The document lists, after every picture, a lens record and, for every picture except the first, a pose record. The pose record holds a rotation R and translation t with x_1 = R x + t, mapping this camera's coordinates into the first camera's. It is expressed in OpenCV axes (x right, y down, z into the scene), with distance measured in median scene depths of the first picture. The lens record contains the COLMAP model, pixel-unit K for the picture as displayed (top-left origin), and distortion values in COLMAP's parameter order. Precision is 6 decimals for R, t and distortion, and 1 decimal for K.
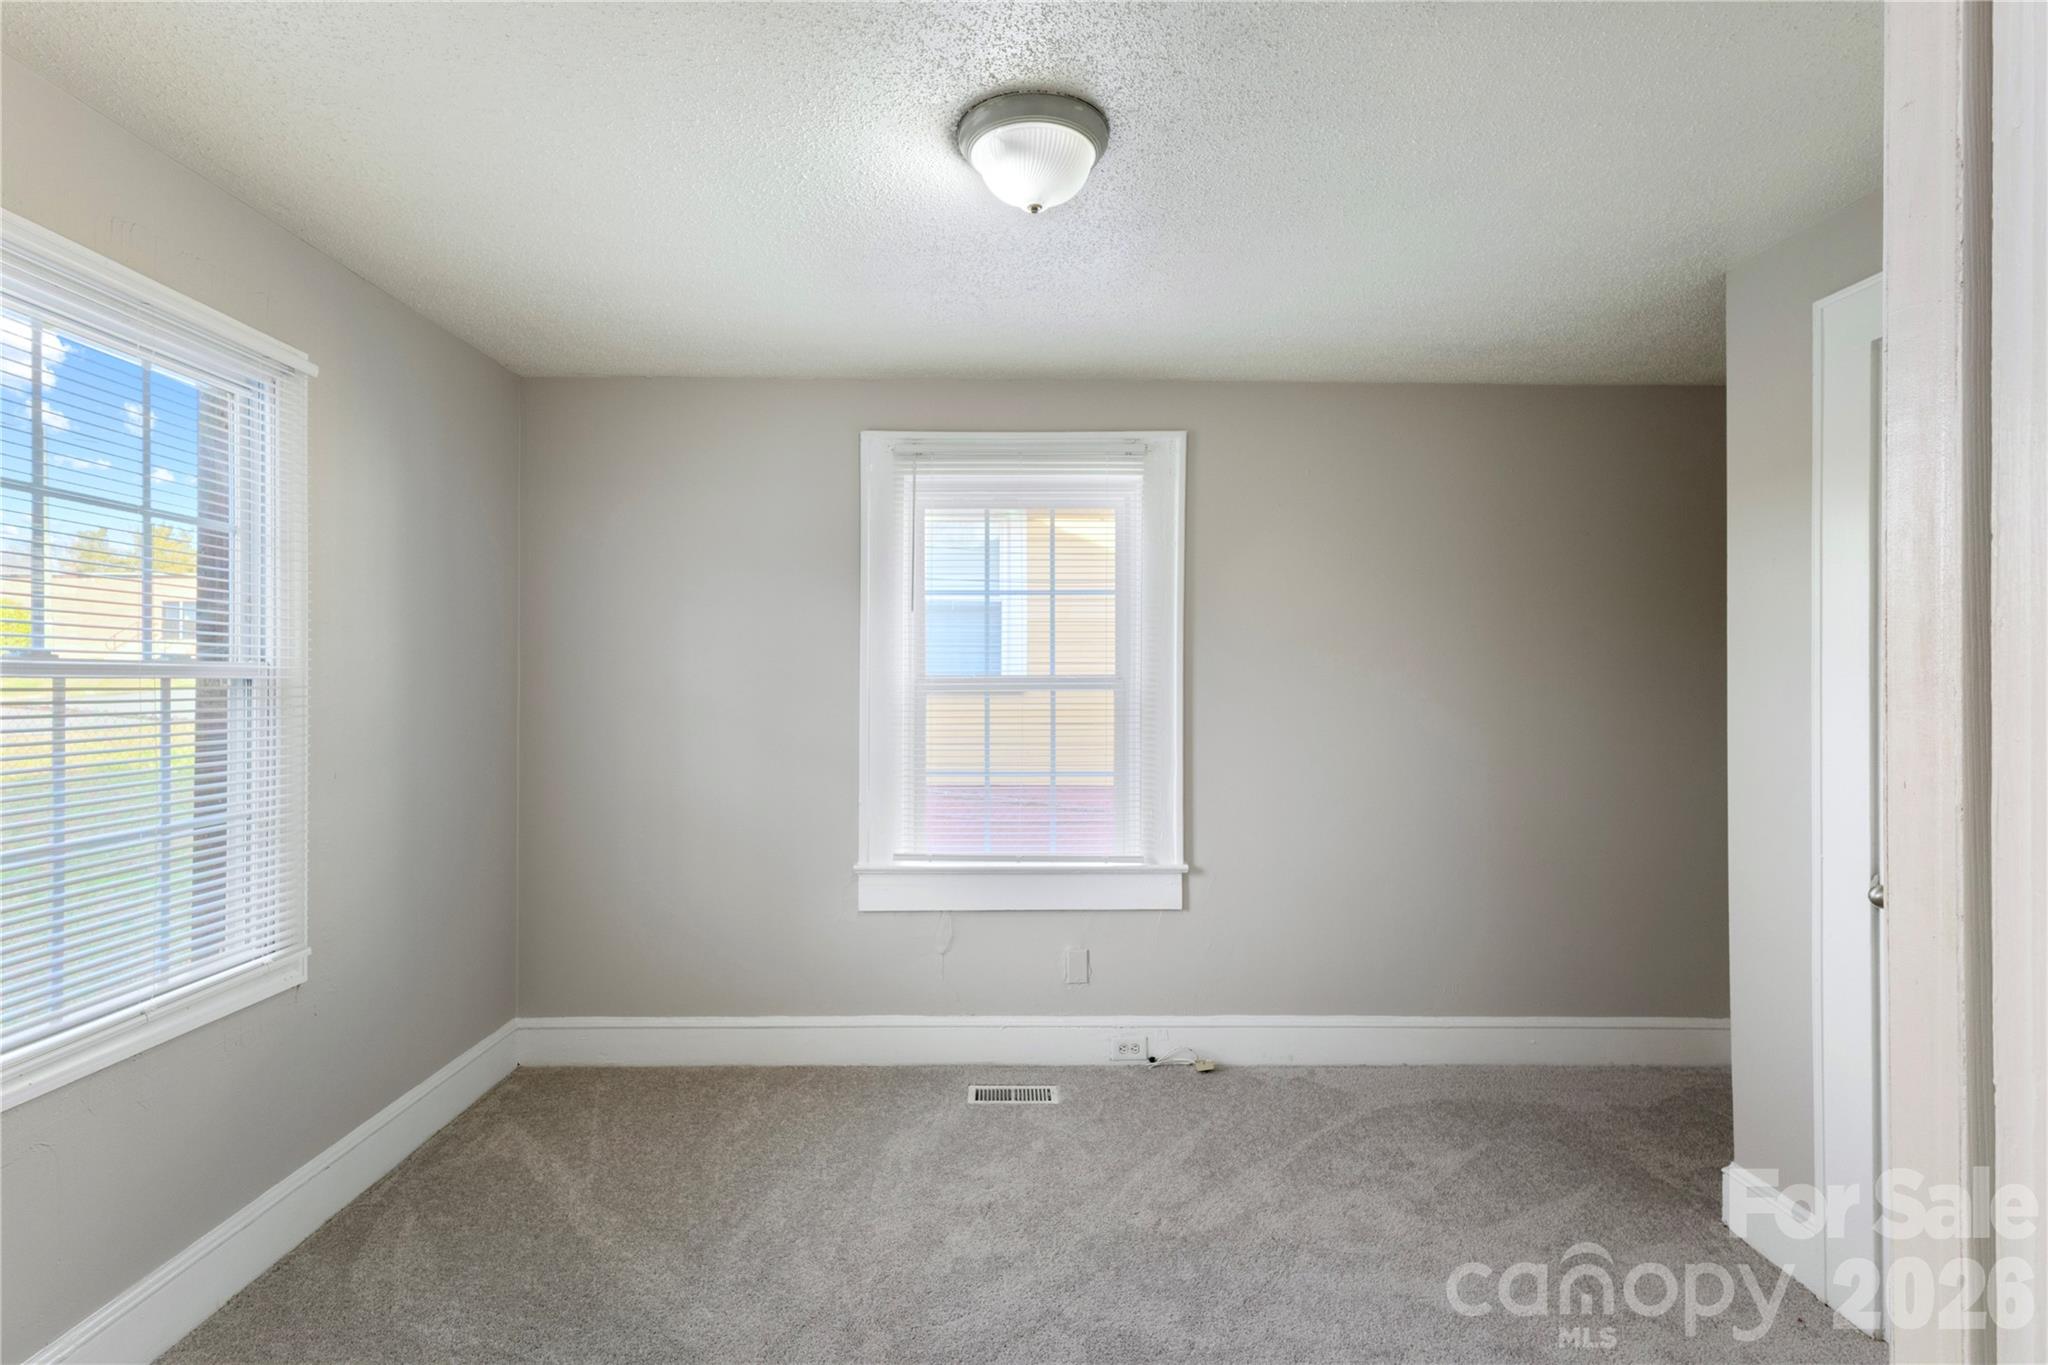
lens RADIAL K [[949.7, 0, 1015.9], [0, 949.7, 673.6], [0, 0, 1]] dist [-0.001115, 0.001626]
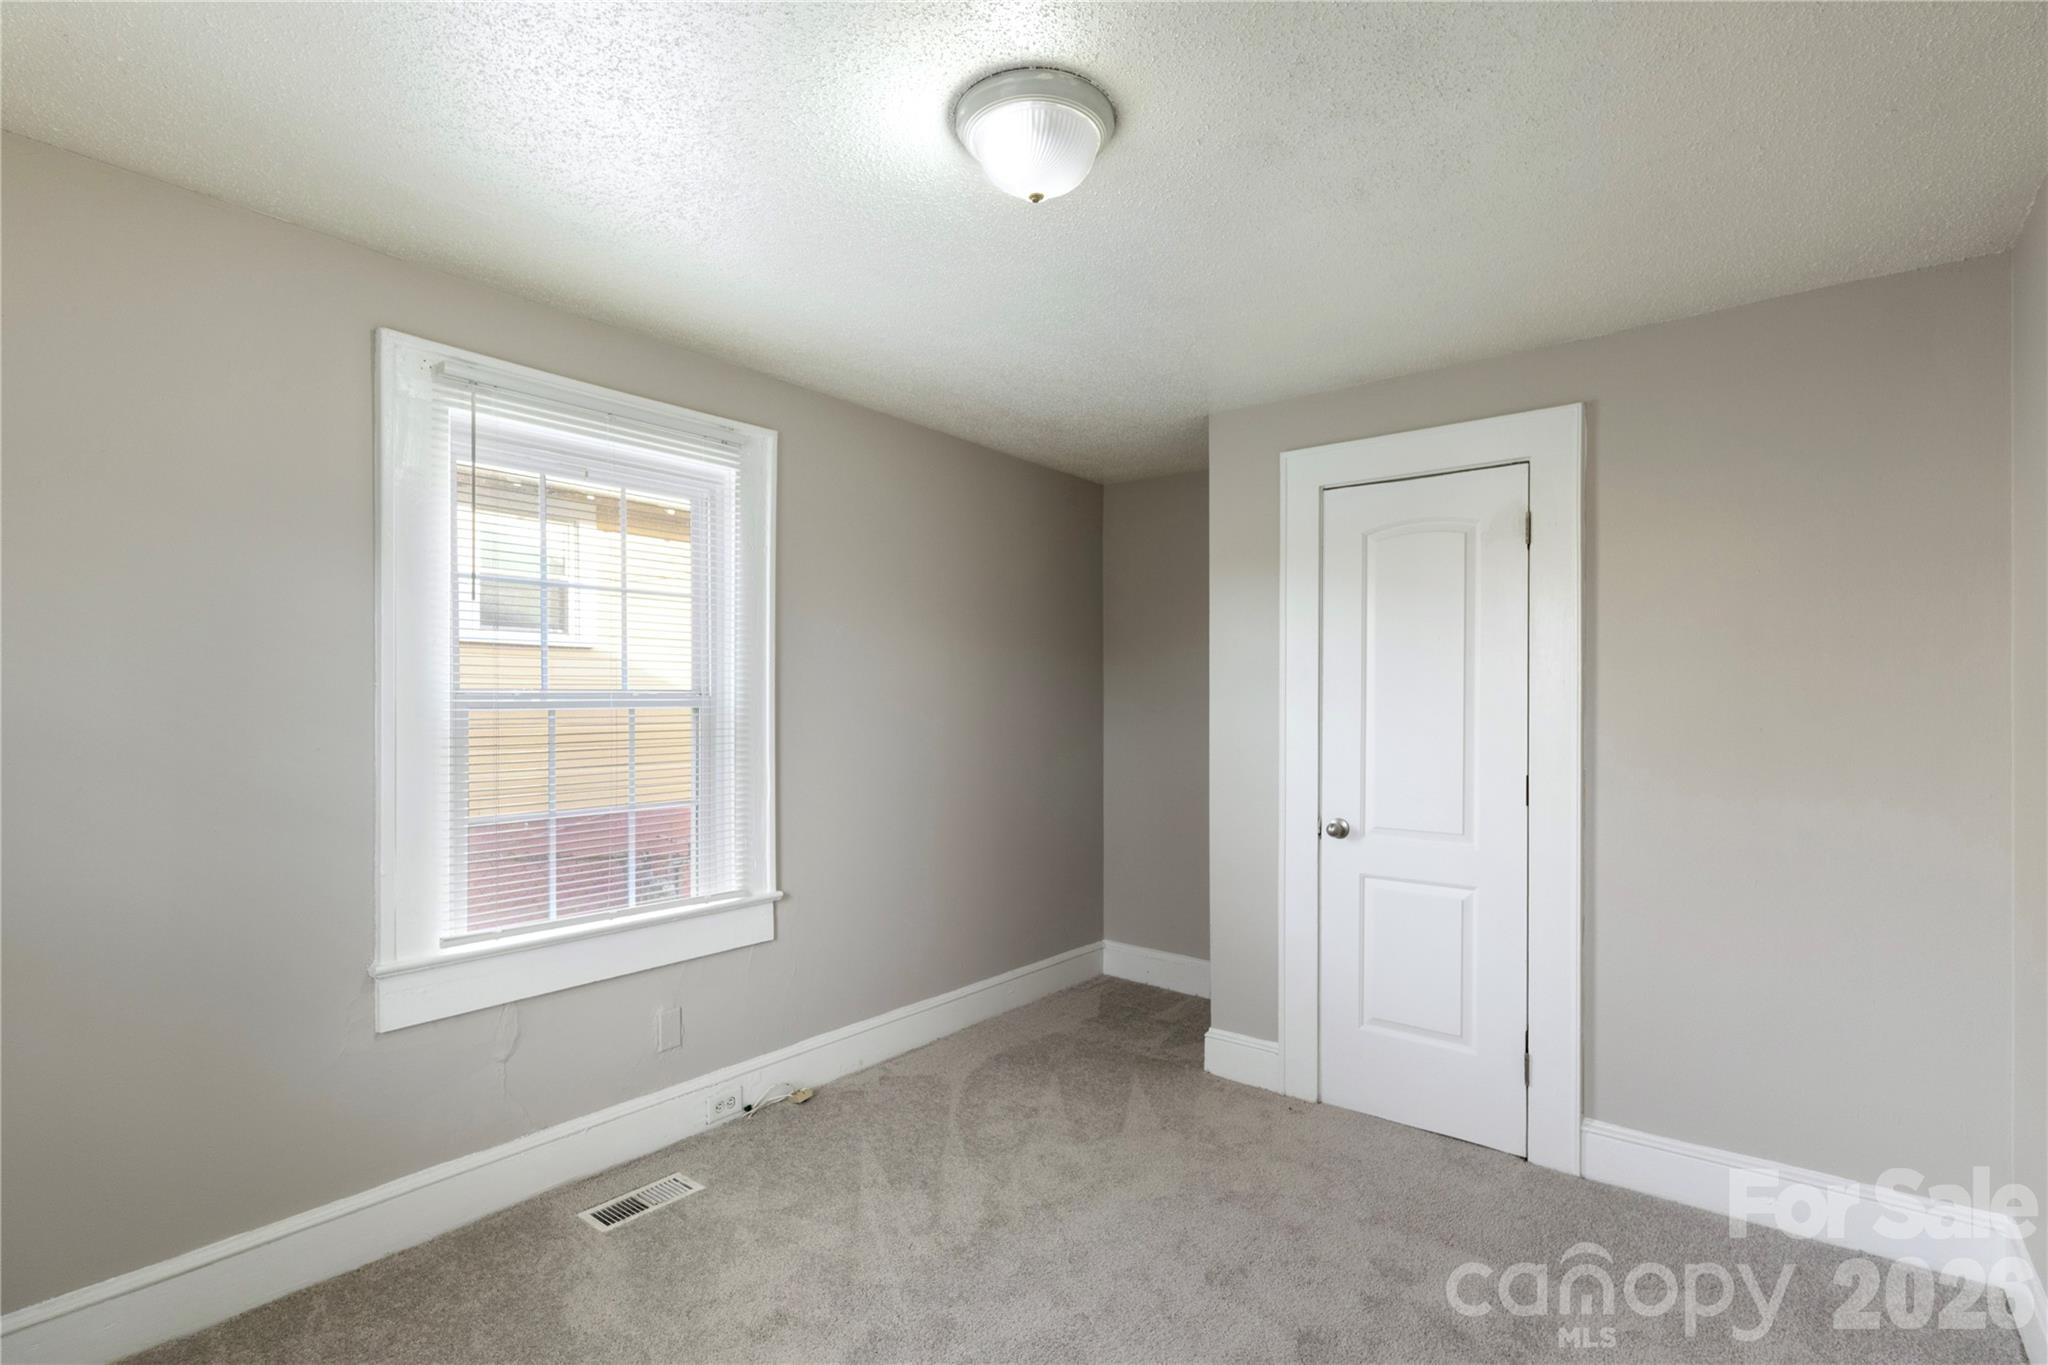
lens RADIAL K [[949.7, 0, 980.7], [0, 949.7, 707.0], [0, 0, 1]] dist [-0.001115, 0.001626]
pose [[0.643914, -0.003519, 0.765089, -0.414693], [-0.008058, 0.999903, 0.011380, 0.005157], [-0.765055, -0.013493, 0.643823, 0.239520]]
